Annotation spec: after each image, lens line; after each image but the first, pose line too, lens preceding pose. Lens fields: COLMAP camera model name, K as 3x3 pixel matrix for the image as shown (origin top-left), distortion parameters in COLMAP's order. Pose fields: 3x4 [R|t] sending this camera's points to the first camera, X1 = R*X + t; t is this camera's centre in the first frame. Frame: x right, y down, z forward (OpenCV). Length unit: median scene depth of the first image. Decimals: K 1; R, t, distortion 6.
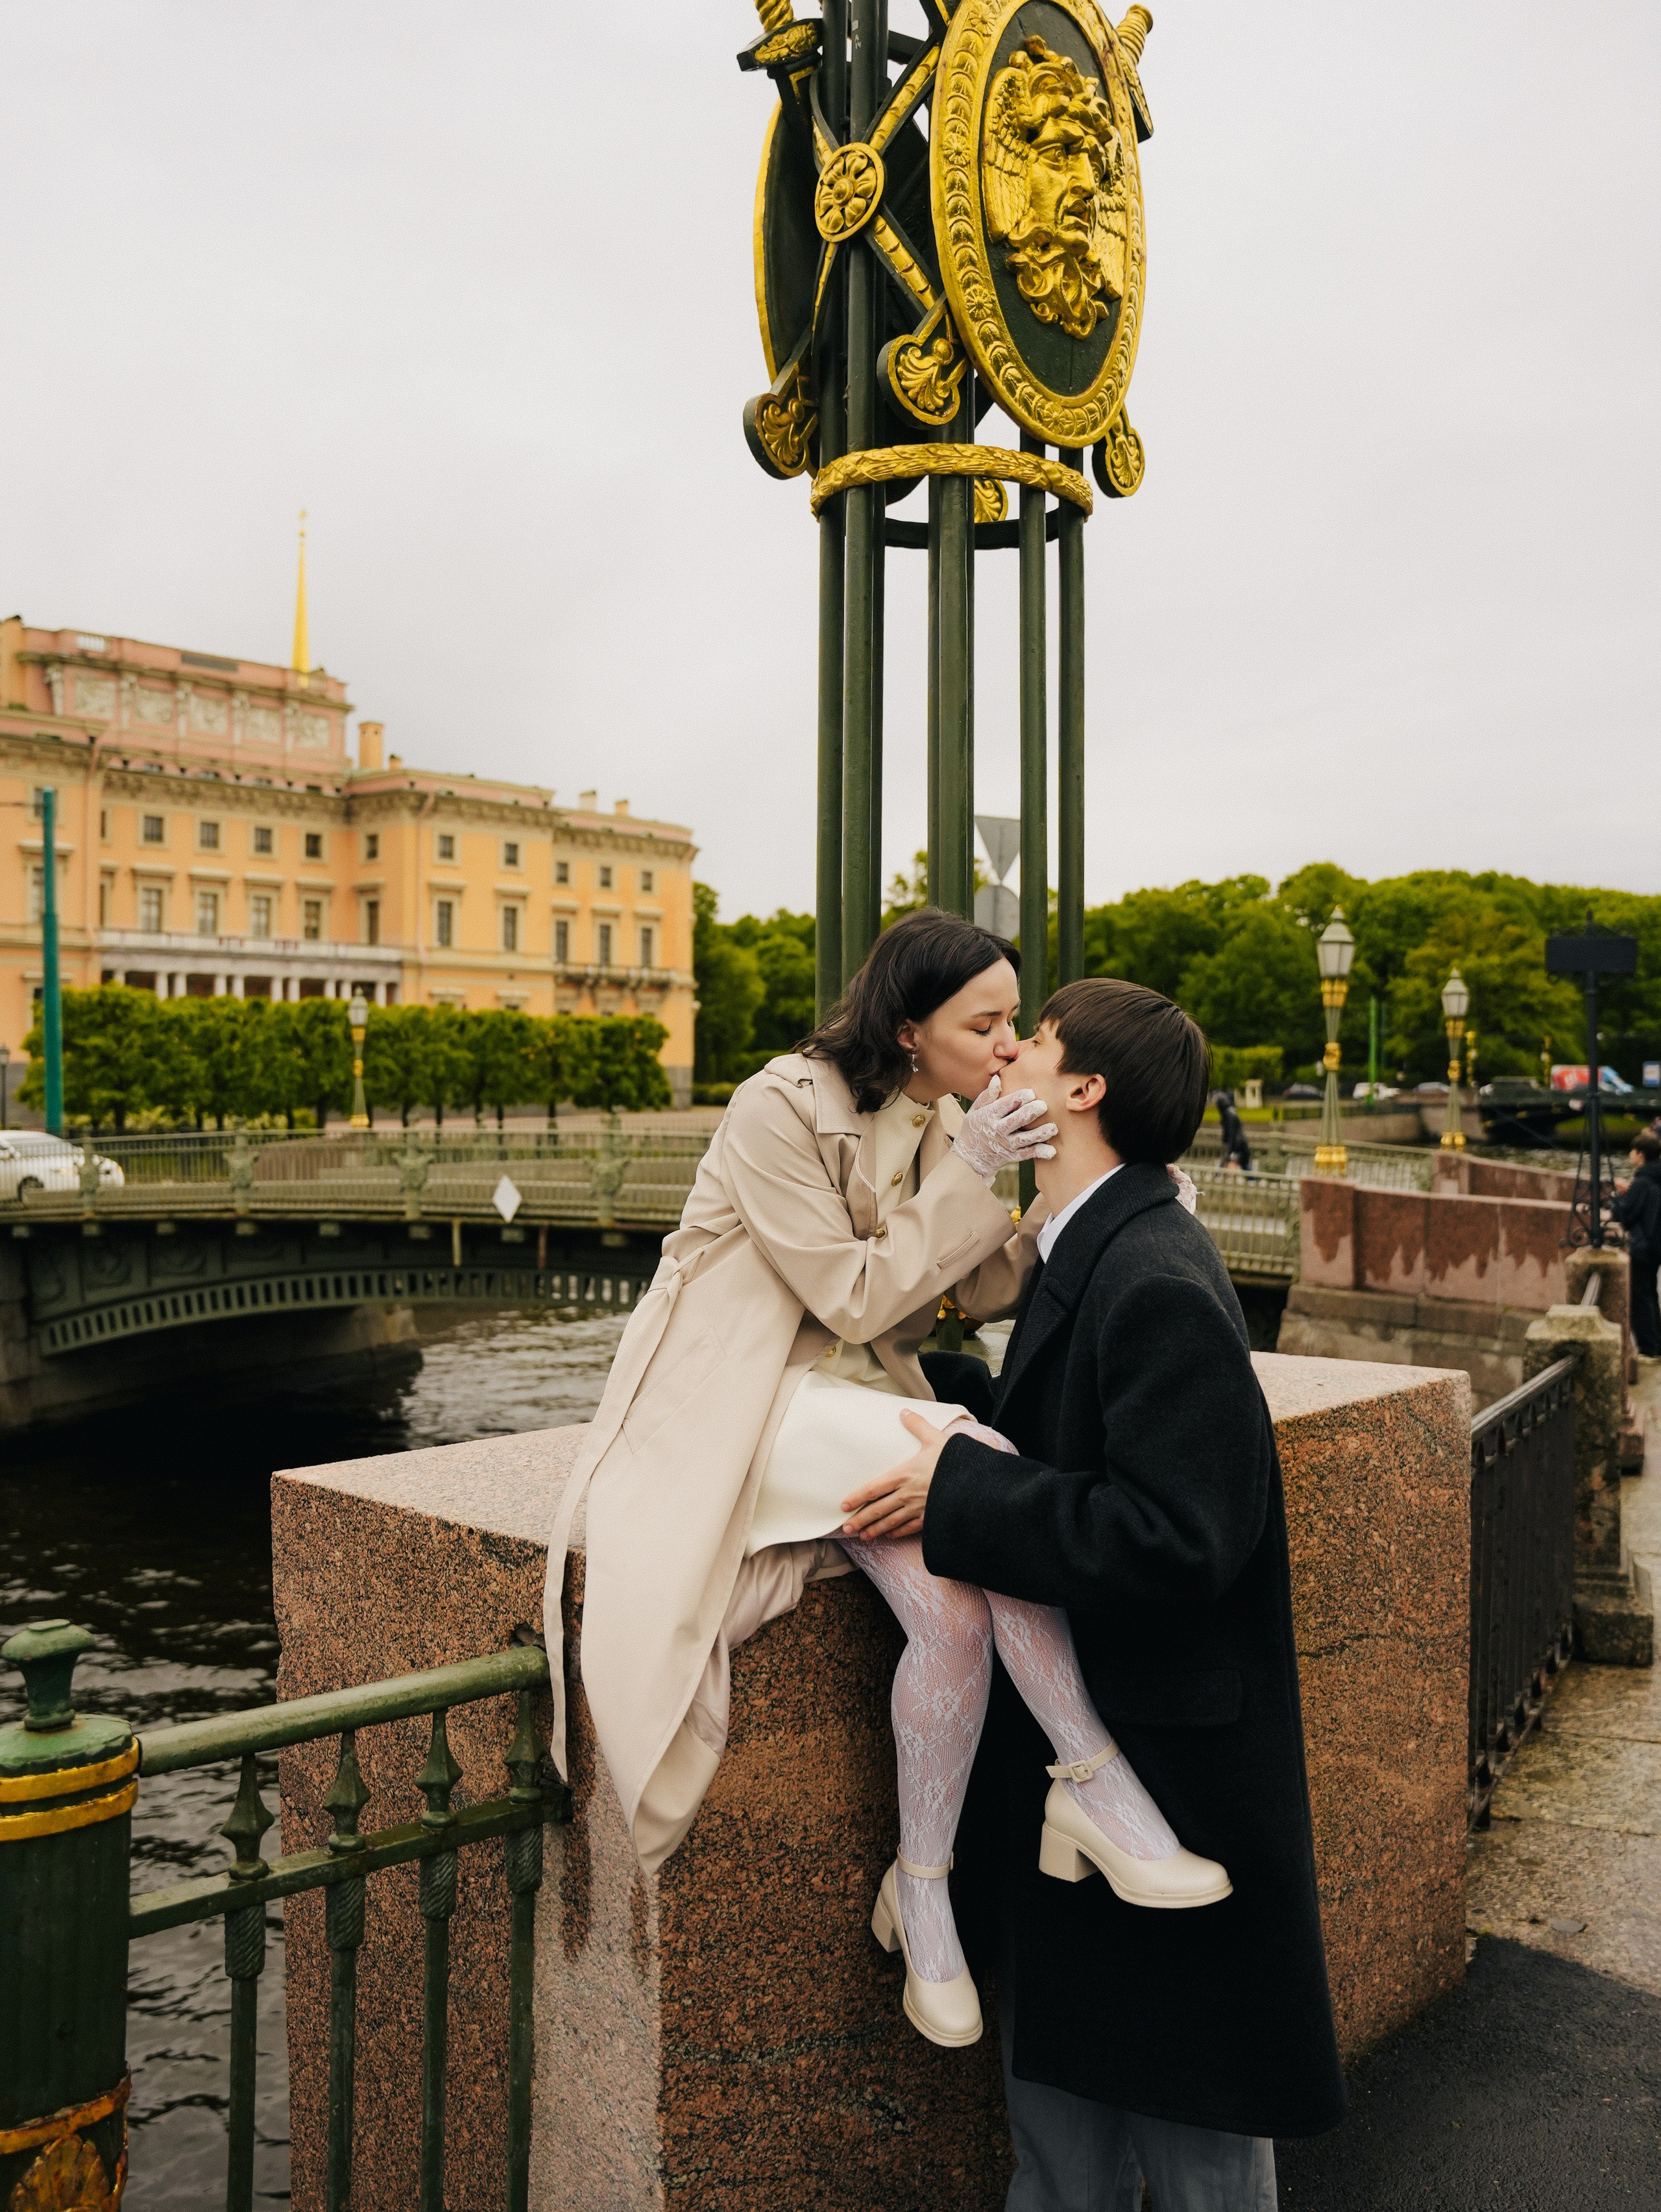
lens RADIAL K [[1889.5, 0, 832.9], [0, 1889.5, 1117.5], [0, 0, 1]] dist [-0.124718, 0.105671]
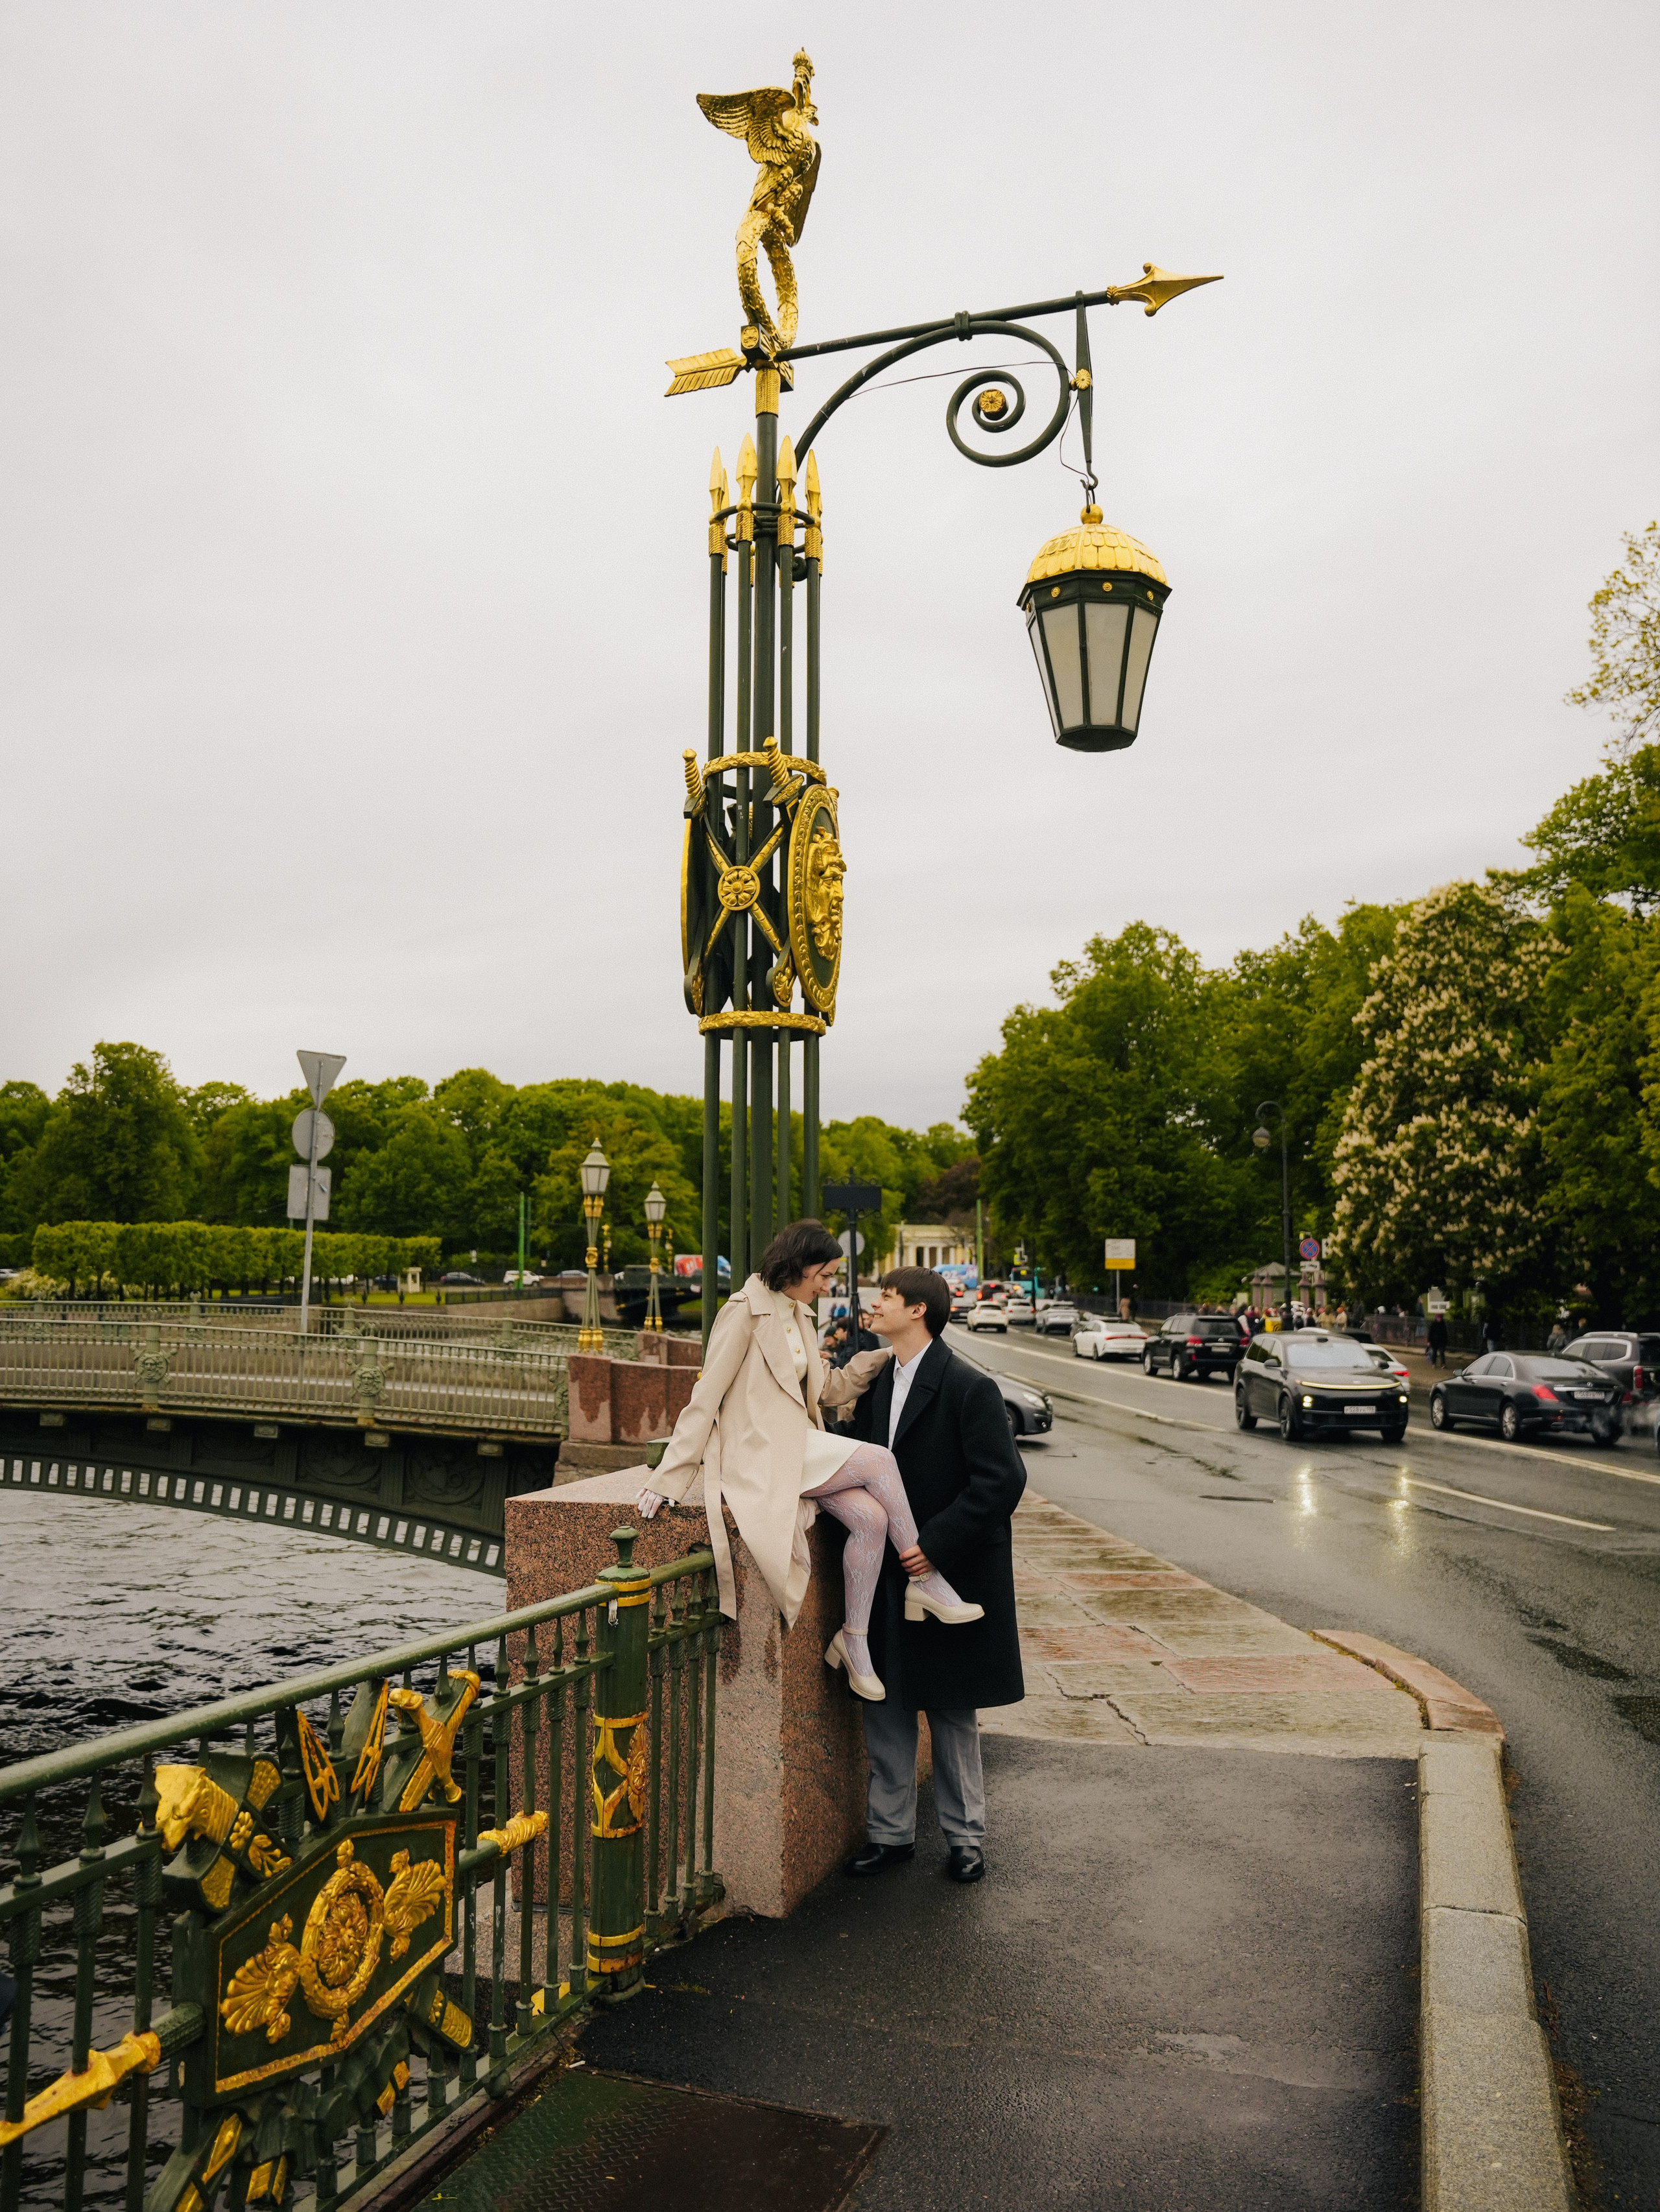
lens RADIAL K [[1797.0, 0, 830.0], [0, 1797.0, 1106.0], [0, 0, 1]] dist [-0.157922, 0.135881]
pose [[0.892187, 0.038991, 0.449980, -0.272007], [0.010007, 0.994316, -0.105999, -0.008921], [-0.451556, 0.099074, 0.886725, -0.287956]]
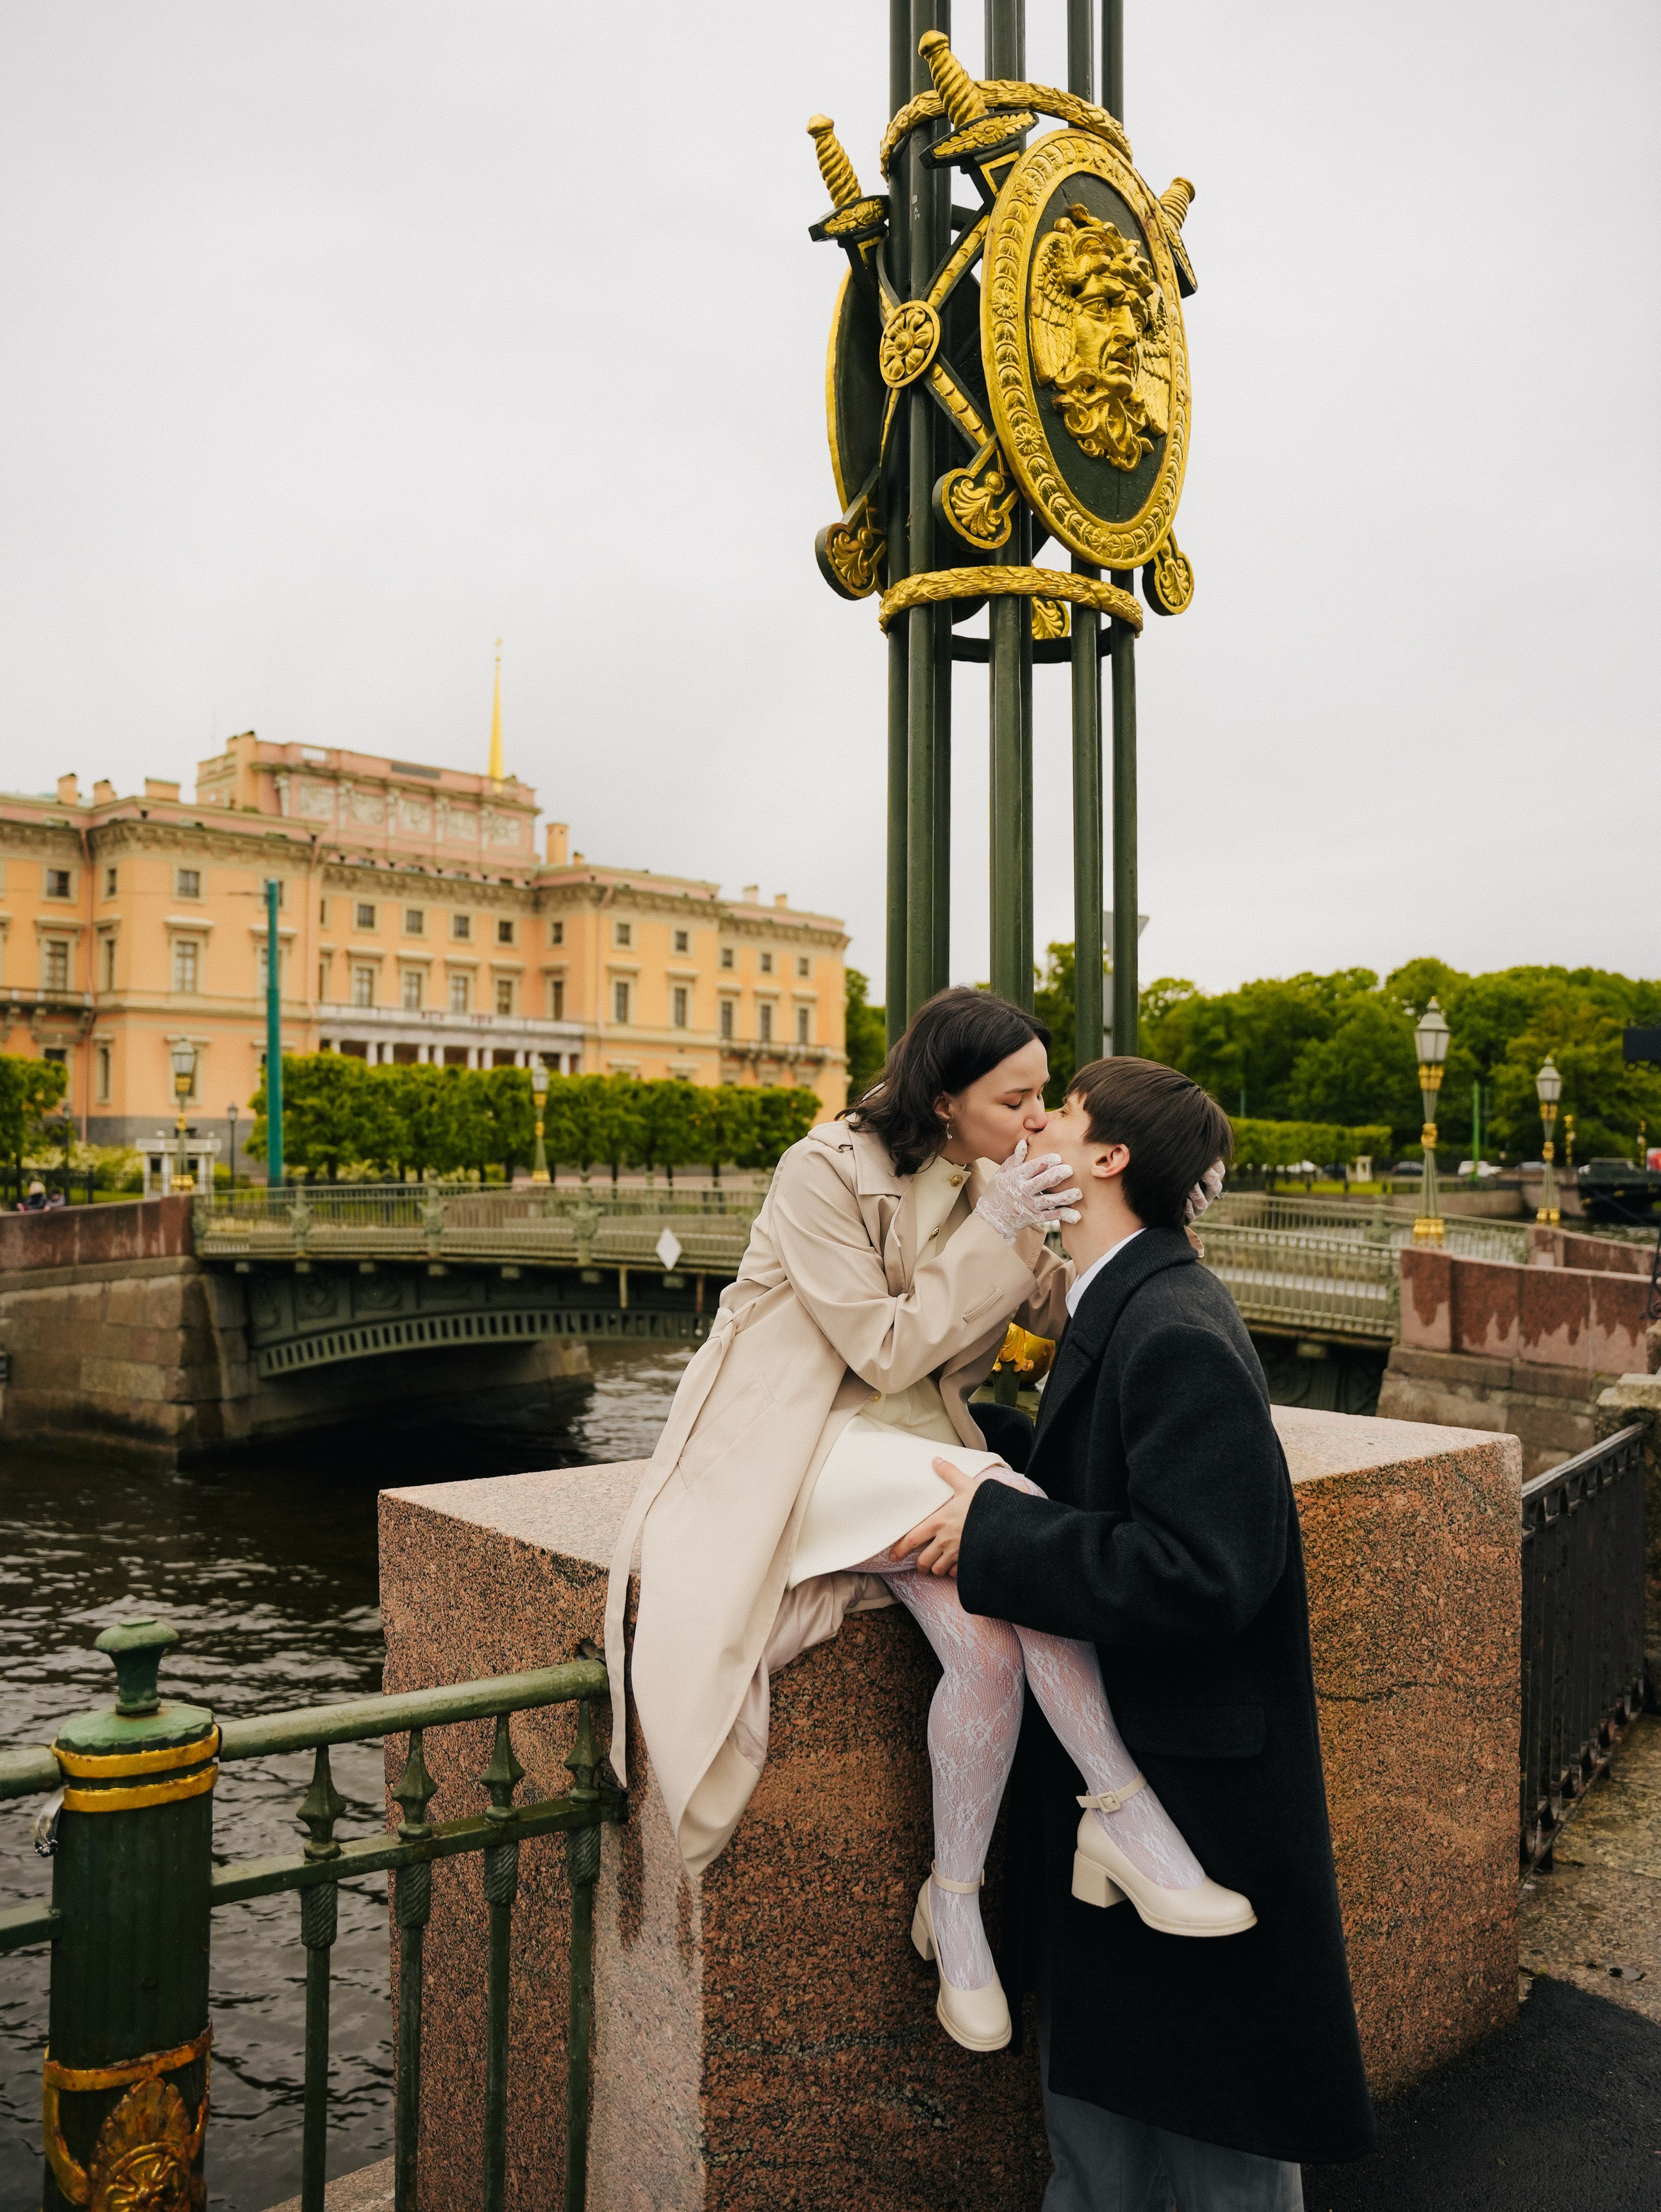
lens RADIAL K [[1706.3, 0, 798.1], [0, 1706.3, 1102.6], [0, 0, 1]] dist [-0.162504, 0.113787]
pose [[0.994200, 0.017689, -0.106082, 0.008434], [-0.022570, 0.998733, -0.044985, -0.000081], [0.105152, 0.047118, 0.993339, 0.003903]]
